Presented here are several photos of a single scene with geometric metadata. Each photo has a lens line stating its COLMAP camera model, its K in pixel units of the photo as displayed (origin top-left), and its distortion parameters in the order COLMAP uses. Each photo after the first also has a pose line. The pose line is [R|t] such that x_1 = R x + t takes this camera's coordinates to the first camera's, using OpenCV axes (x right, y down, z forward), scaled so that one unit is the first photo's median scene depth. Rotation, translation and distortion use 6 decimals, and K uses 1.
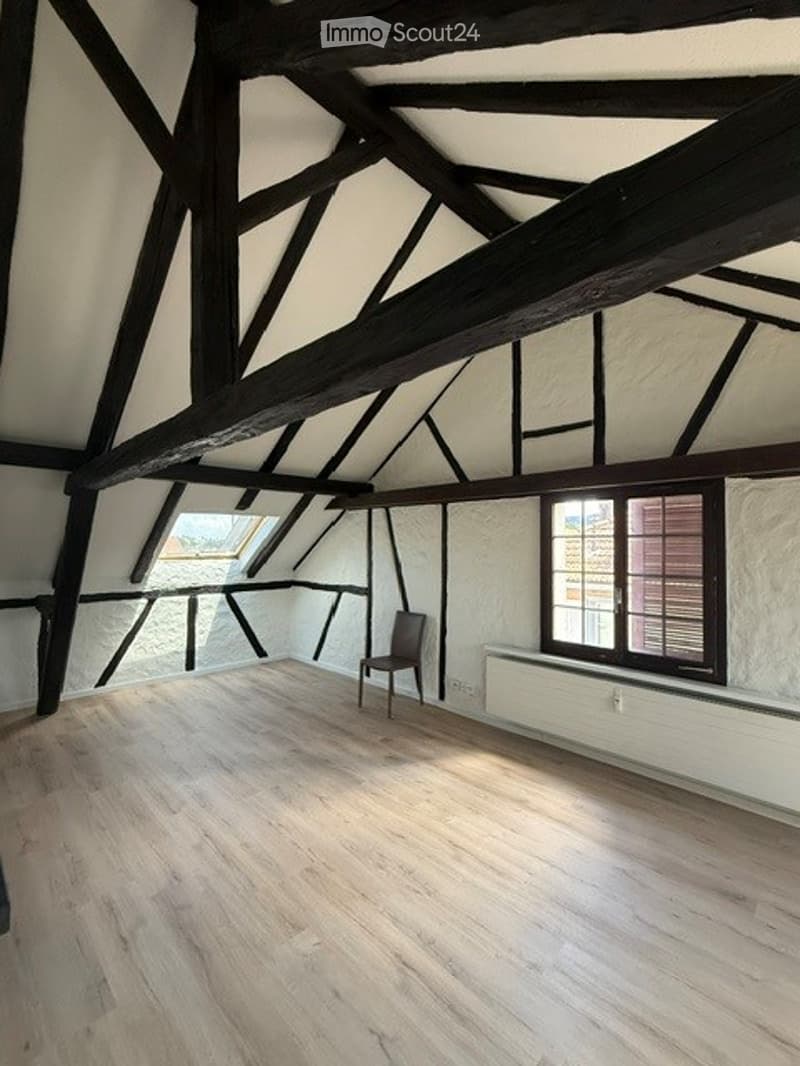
lens RADIAL K [[452.8, 0, 400.0], [0, 452.8, 533.0], [0, 0, 1]] dist [-0.000930, -0.000011]
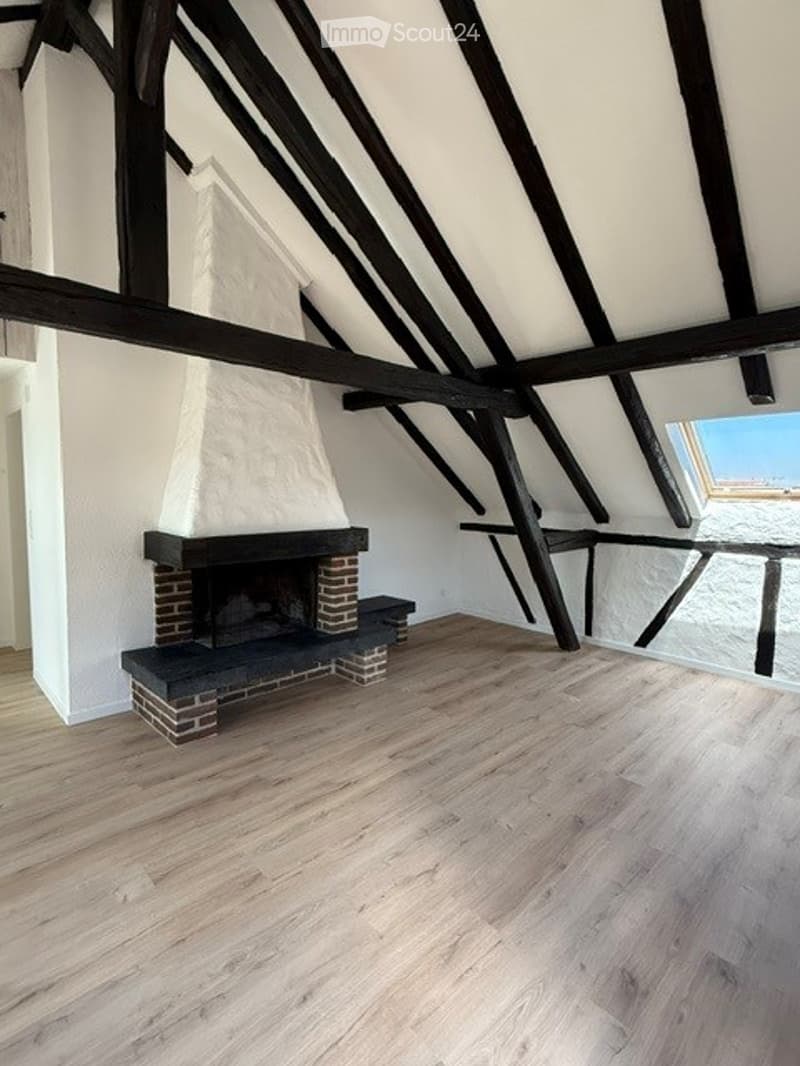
lens RADIAL K [[521.9, 0, 400.0], [0, 521.9, 533.0], [0, 0, 1]] dist [-0.001082, -0.000842]
pose [[0.002037, 0.083110, -0.996538, 0.273218], [0.009905, 0.996490, 0.083126, 0.045286], [0.999949, -0.010040, 0.001206, 0.550654]]
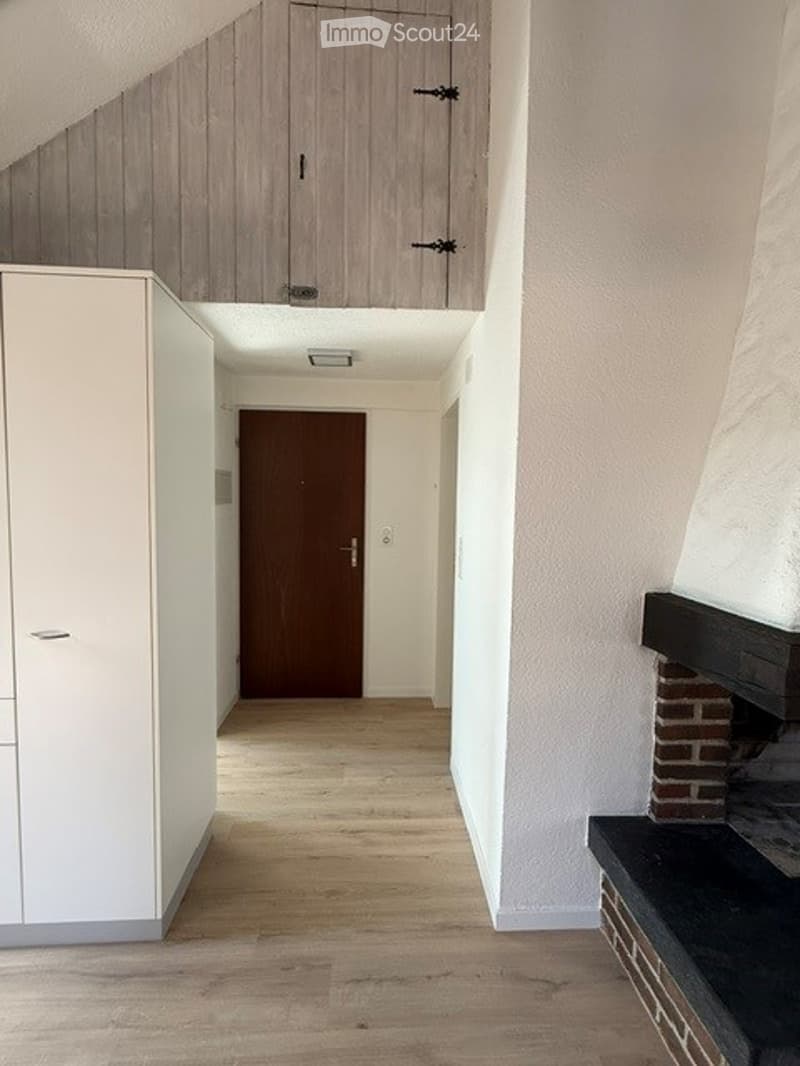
lens RADIAL K [[521.9, 0, 400.0], [0, 521.9, 533.0], [0, 0, 1]] dist [-0.001082, -0.000842]
pose [[-0.660195, 0.030233, -0.750486, -0.029732], [-0.000271, 0.999180, 0.040490, 0.043360], [0.751094, 0.026934, -0.659645, 0.329753]]
